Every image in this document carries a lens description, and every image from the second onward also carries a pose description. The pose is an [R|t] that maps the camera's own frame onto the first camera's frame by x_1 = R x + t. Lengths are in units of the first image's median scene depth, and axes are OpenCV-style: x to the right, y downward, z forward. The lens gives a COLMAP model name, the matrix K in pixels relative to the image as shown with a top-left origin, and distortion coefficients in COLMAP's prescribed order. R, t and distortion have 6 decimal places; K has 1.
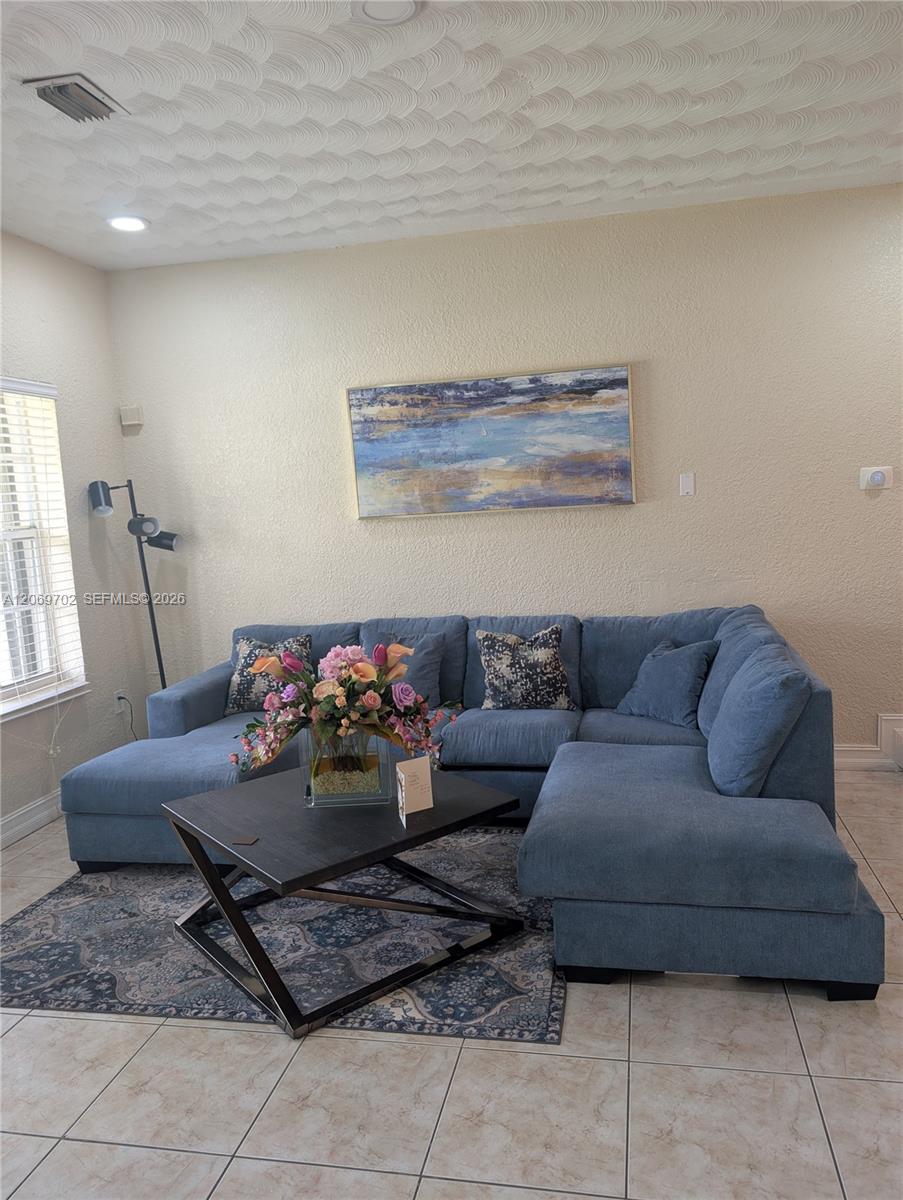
lens RADIAL K [[856.7, 0, 451.5], [0, 856.7, 600.0], [0, 0, 1]] dist [0.042056, -0.002018]
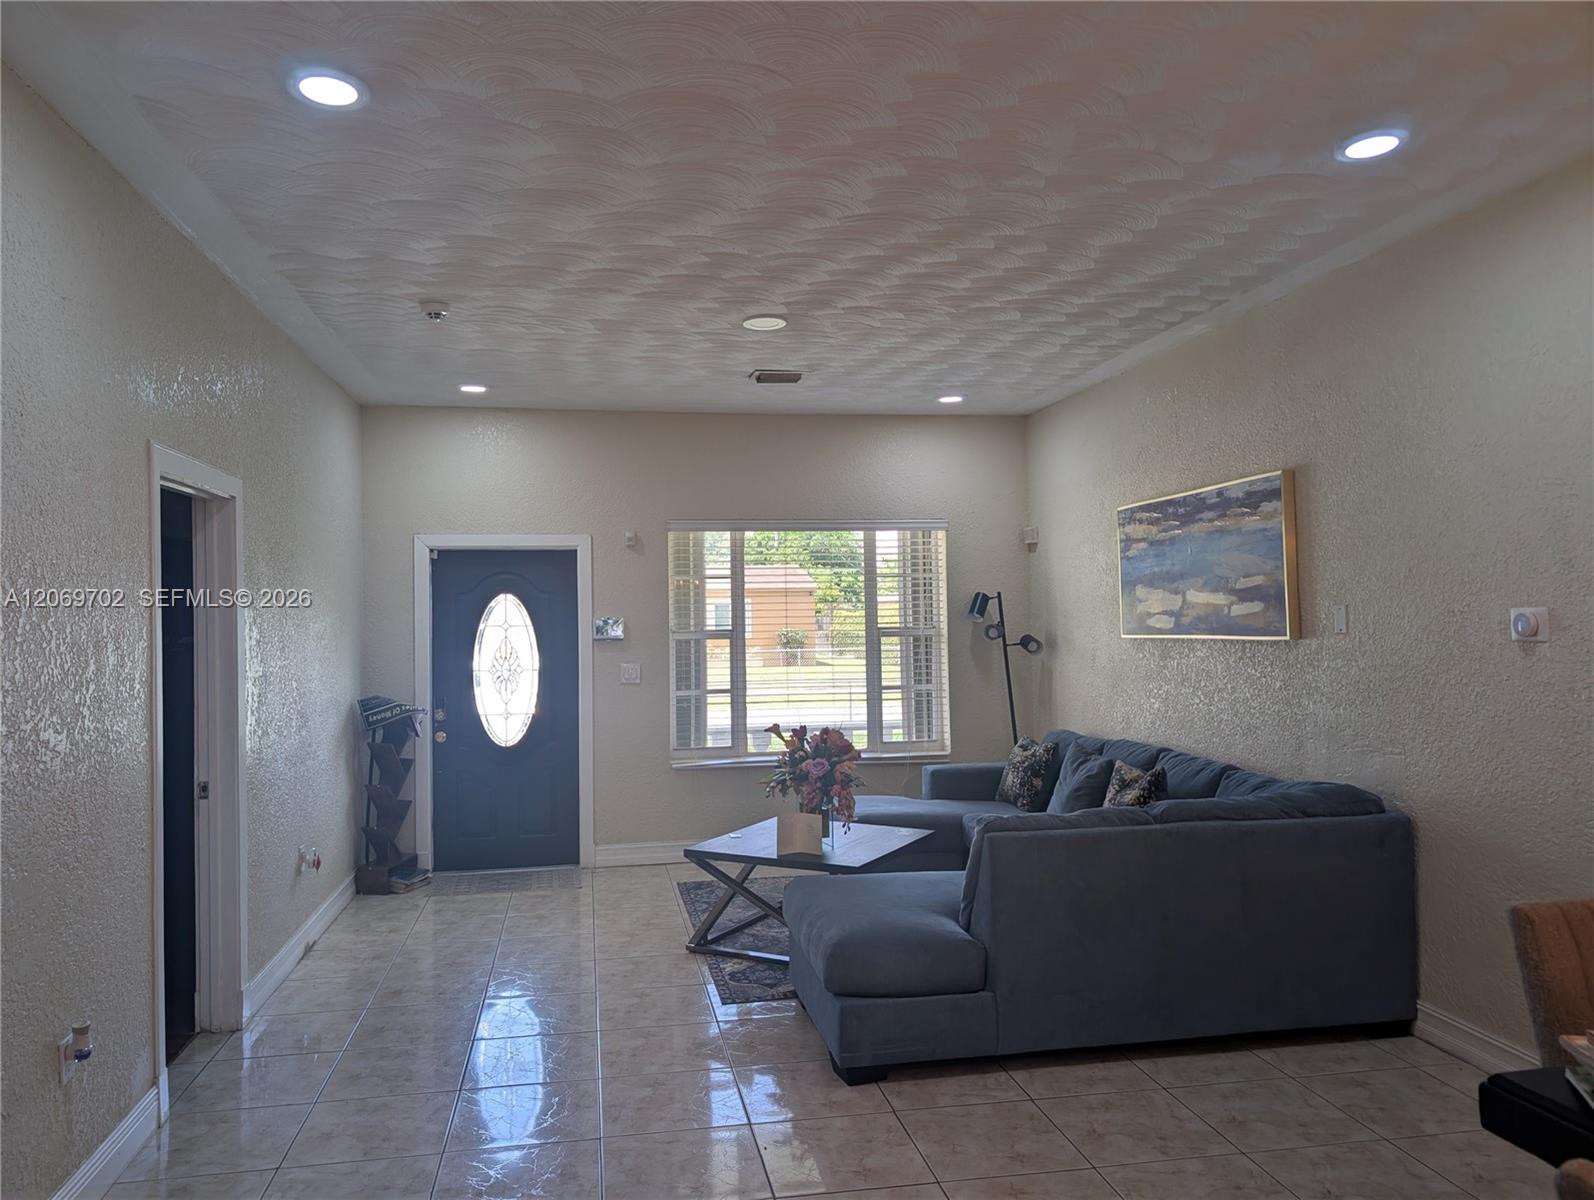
lens RADIAL K [[1137.9, 0, 797.0], [0, 1137.9, 600.0], [0, 0, 1]] dist [0.042056, -0.002018]
pose [[0.380457, 0.031737, -0.924254, 1.034833], [-0.116523, 0.993091, -0.013864, -0.080114], [0.917428, 0.112972, 0.381527, 0.161895]]
